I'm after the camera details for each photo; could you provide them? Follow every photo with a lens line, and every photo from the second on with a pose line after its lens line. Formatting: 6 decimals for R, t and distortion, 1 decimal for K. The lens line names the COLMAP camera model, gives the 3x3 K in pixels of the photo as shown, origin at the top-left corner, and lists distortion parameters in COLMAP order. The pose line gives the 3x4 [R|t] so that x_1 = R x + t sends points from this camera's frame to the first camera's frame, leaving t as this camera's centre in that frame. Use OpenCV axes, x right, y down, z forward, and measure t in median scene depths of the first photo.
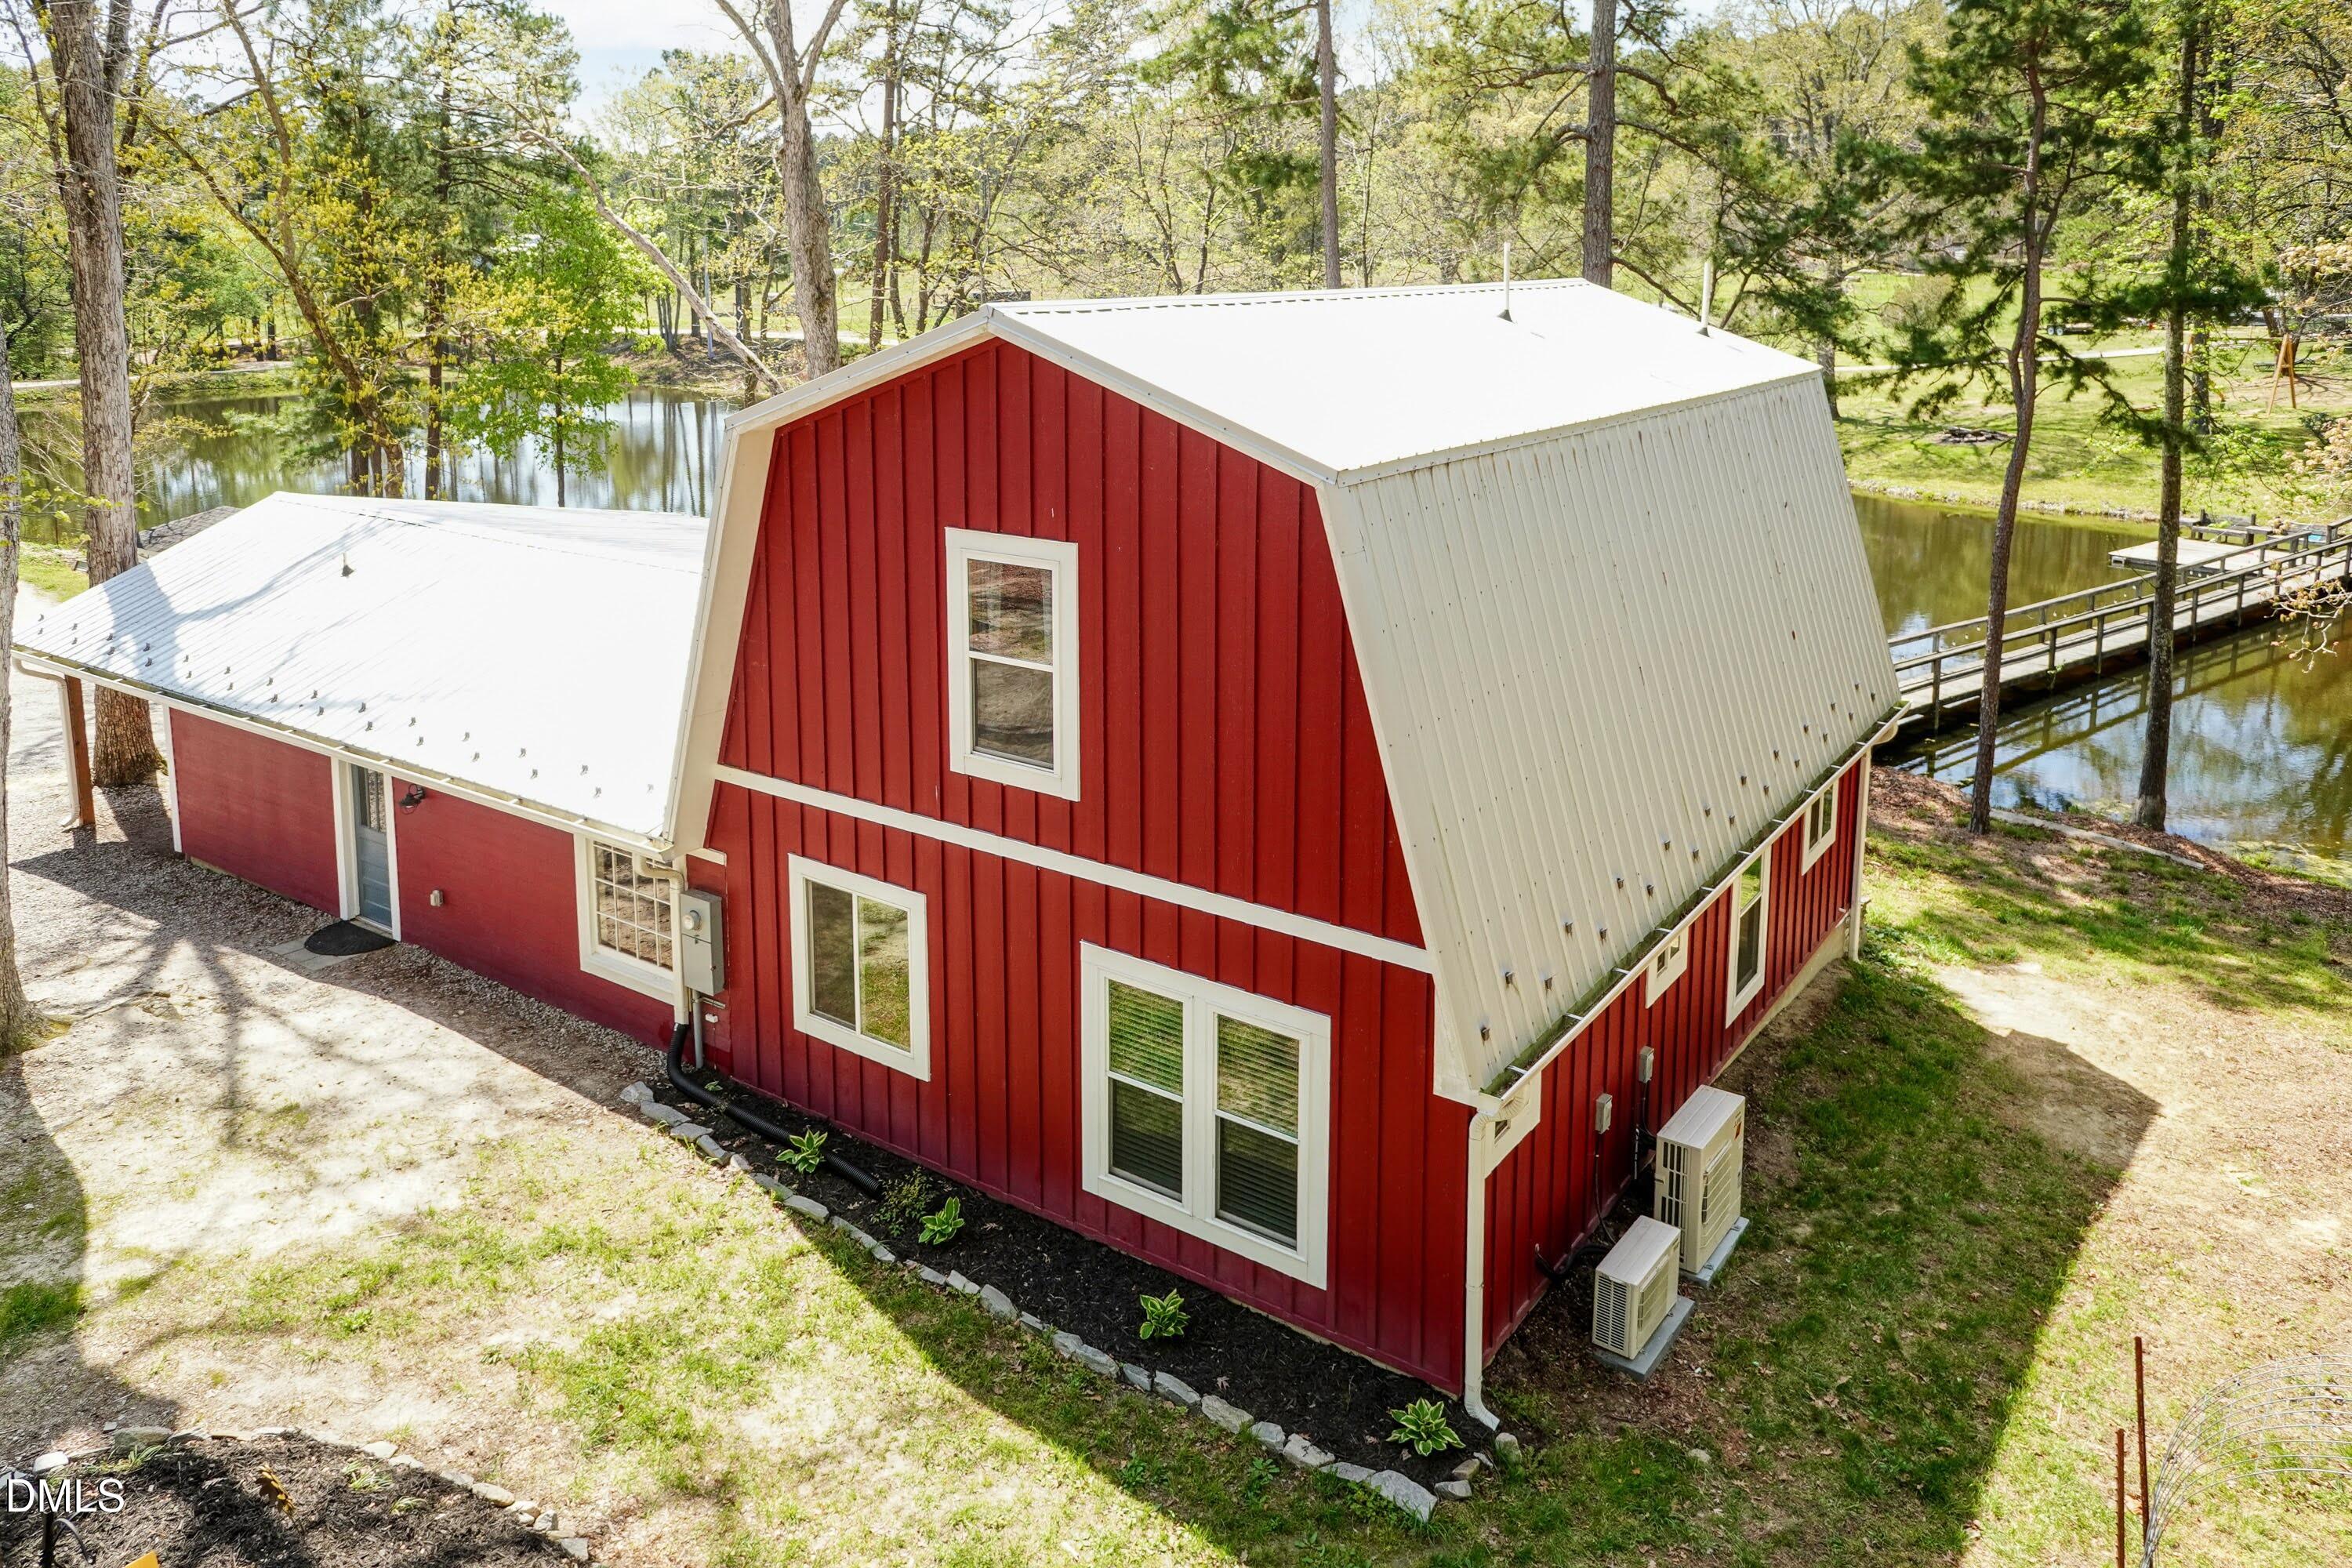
lens RADIAL K [[2658.6, 0, 1176.0], [0, 2658.6, 784.0], [0, 0, 1]] dist [-0.014567, 0.414013]
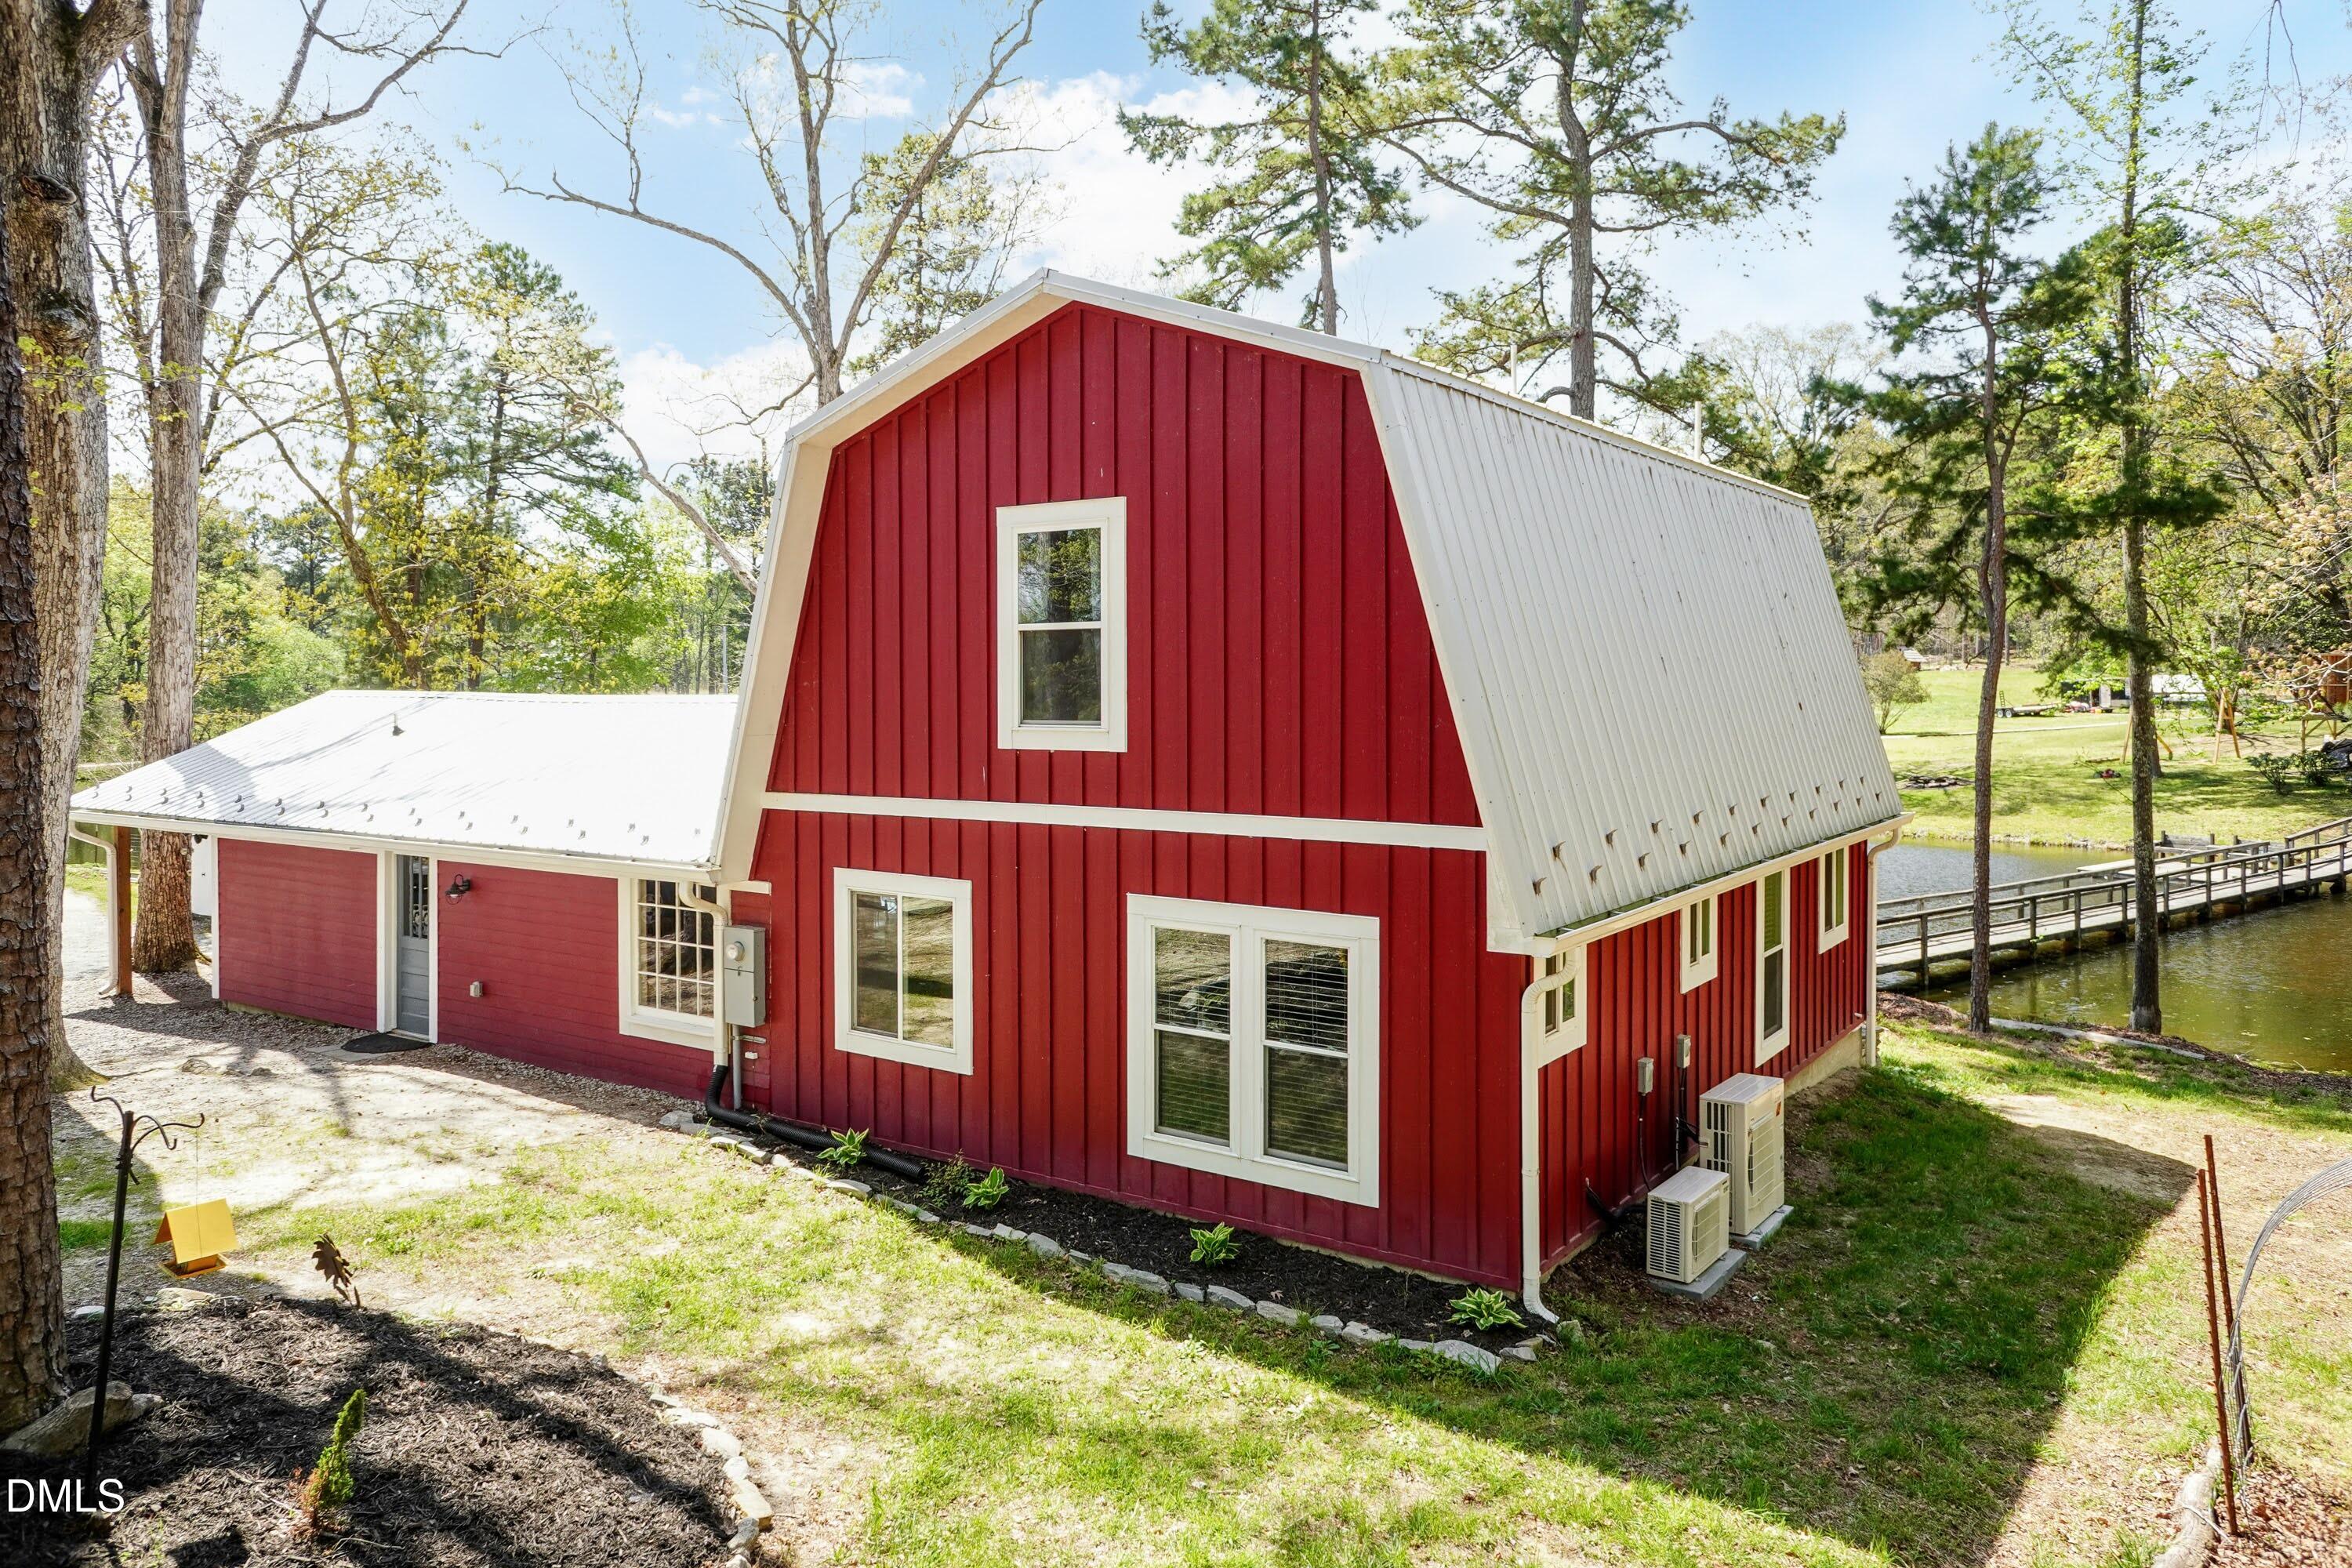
lens RADIAL K [[2581.0, 0, 1176.0], [0, 2581.0, 784.0], [0, 0, 1]] dist [-0.000418, 0.347545]
pose [[0.999964, -0.003834, 0.007627, -0.023899], [0.005208, 0.981927, -0.189187, 0.199647], [-0.006764, 0.189220, 0.981911, 0.020945]]
